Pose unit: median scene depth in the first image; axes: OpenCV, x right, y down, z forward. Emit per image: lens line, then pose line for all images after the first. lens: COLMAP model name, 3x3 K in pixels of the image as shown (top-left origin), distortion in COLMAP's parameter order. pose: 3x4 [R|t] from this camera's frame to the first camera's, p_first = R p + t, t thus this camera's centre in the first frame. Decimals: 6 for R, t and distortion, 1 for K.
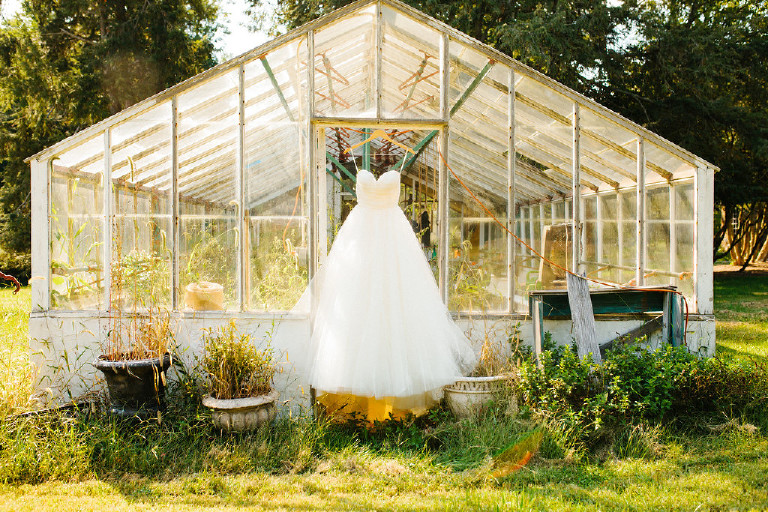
lens RADIAL K [[772.7, 0, 384.0], [0, 772.7, 256.0], [0, 0, 1]] dist [-0.093466, 0.002600]
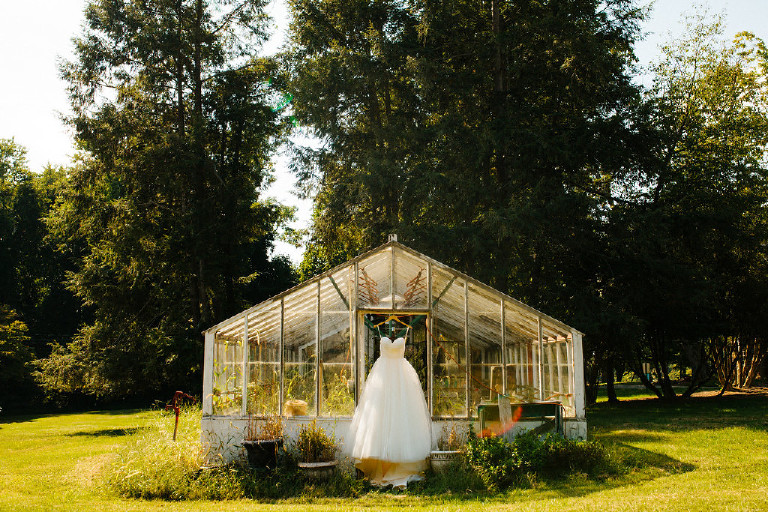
lens RADIAL K [[772.9, 0, 384.0], [0, 772.9, 256.0], [0, 0, 1]] dist [-0.039031, 0.018643]
pose [[0.999035, -0.008942, -0.042999, 0.051594], [0.001894, 0.986918, -0.161215, -0.006425], [0.043878, 0.160977, 0.985982, -0.834420]]
